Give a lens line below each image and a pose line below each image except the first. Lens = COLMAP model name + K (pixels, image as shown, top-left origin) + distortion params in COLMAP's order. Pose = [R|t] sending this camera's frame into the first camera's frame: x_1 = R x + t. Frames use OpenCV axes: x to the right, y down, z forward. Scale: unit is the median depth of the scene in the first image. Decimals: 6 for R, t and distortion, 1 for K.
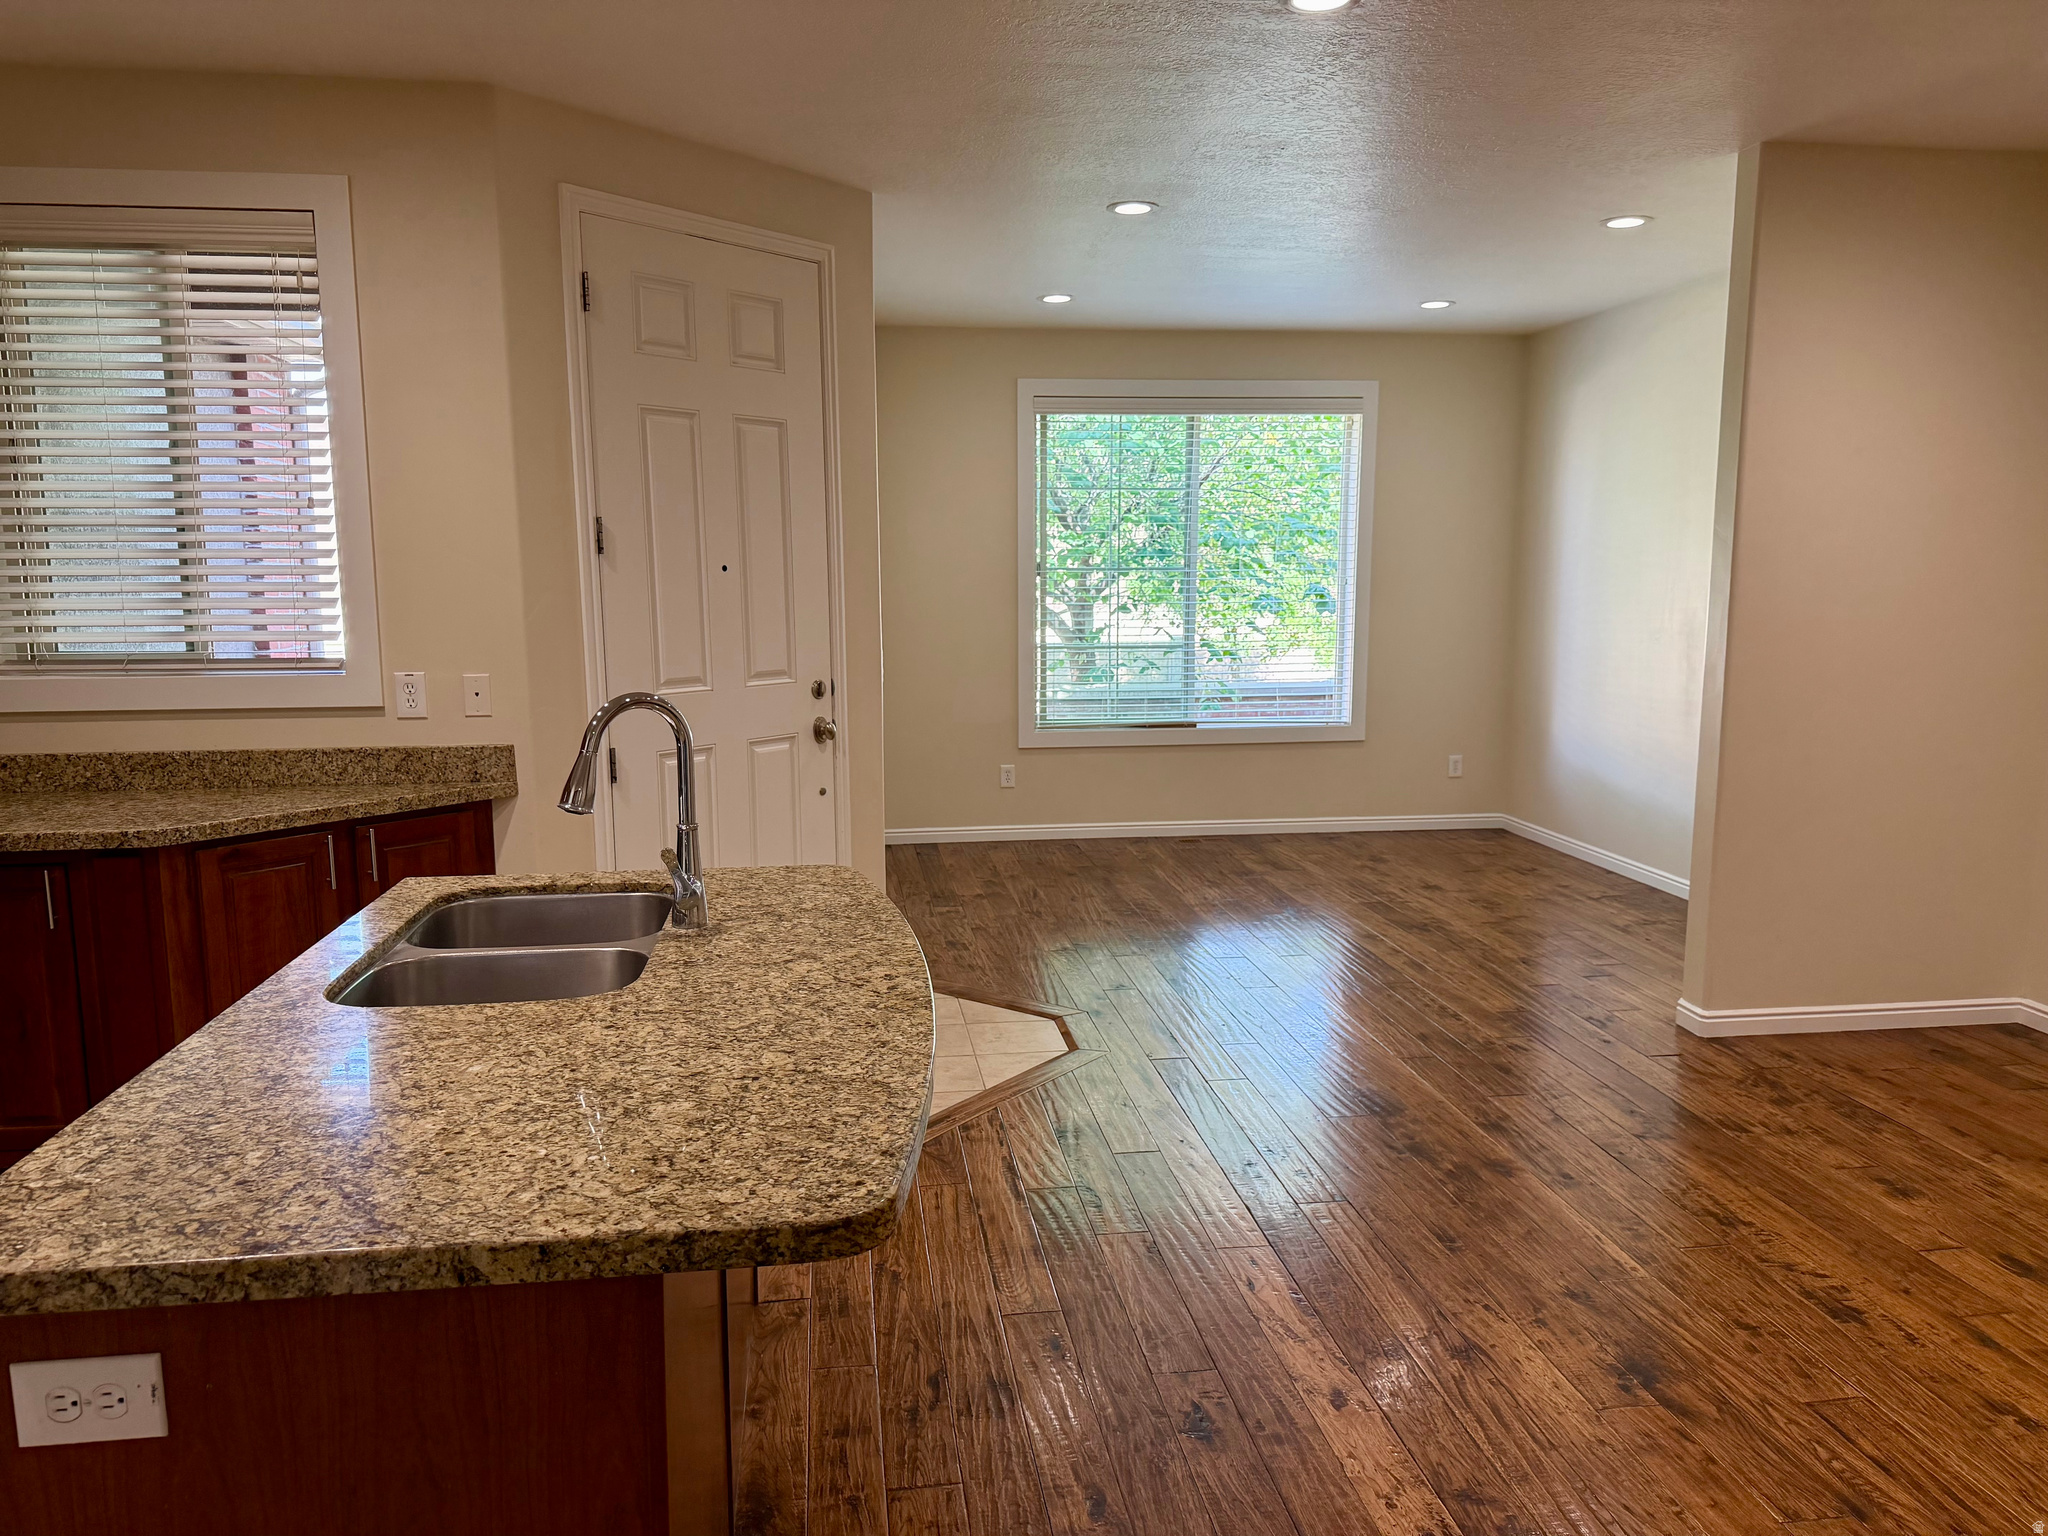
lens RADIAL K [[1438.6, 0, 1021.2], [0, 1438.6, 767.5], [0, 0, 1]] dist [0.070148, -0.081768]
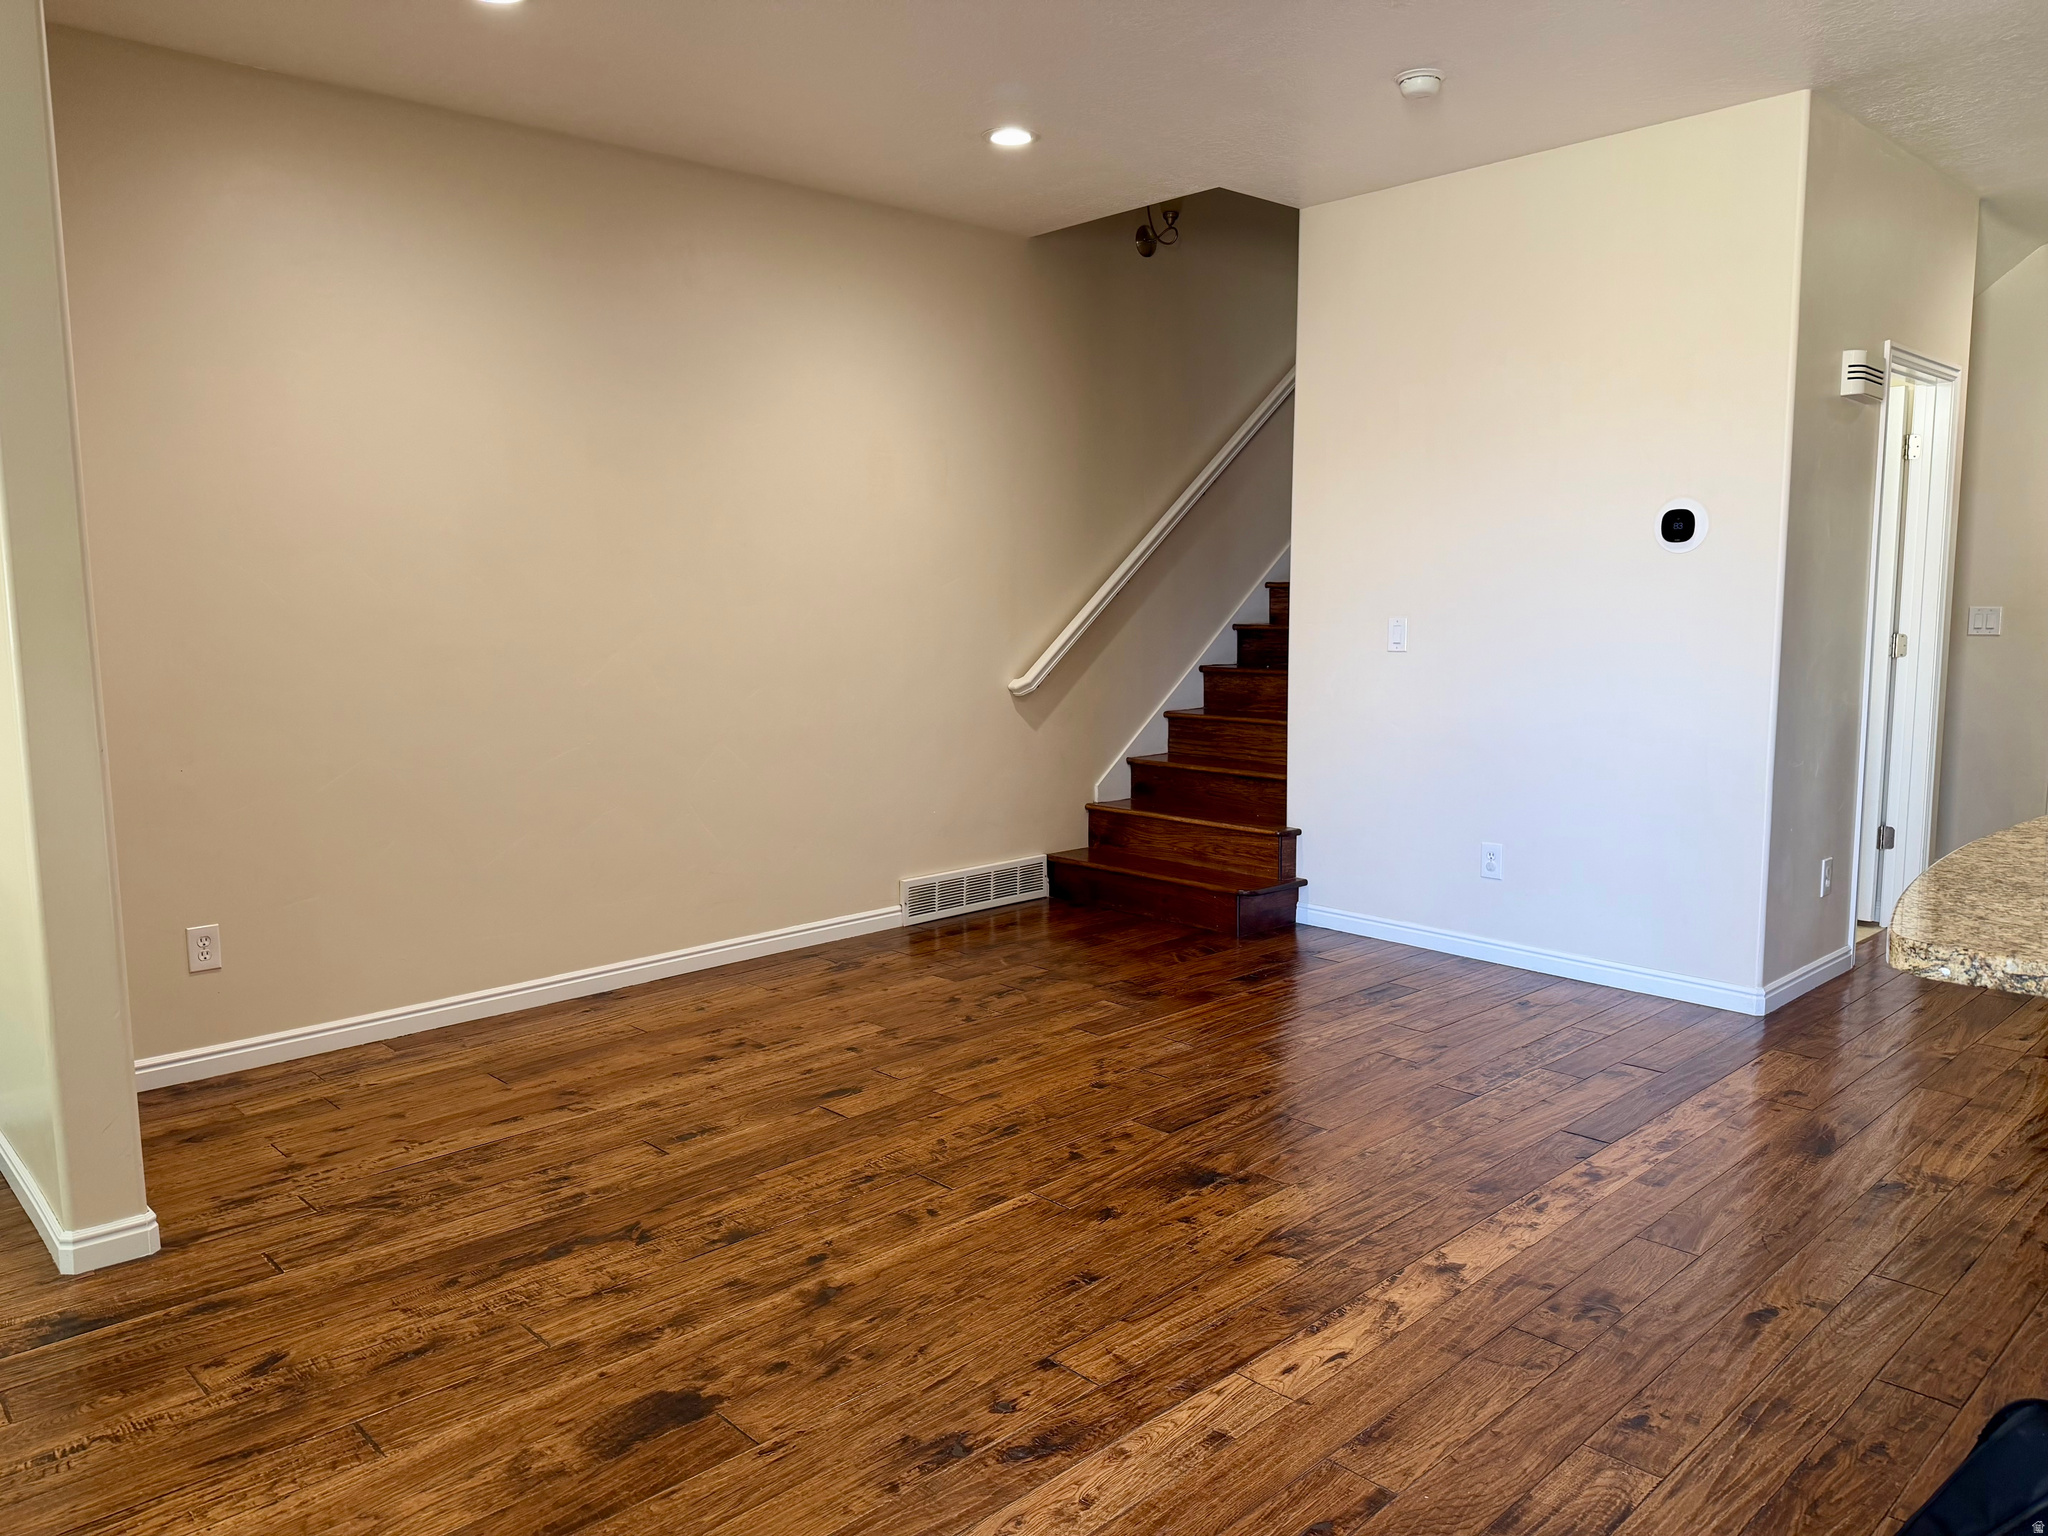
lens RADIAL K [[1438.6, 0, 1009.2], [0, 1438.6, 773.1], [0, 0, 1]] dist [0.070148, -0.081768]
pose [[-0.583736, -0.096517, 0.806186, -0.322421], [0.122423, 0.971096, 0.204903, -0.138019], [-0.802661, 0.218305, -0.555048, 1.346560]]
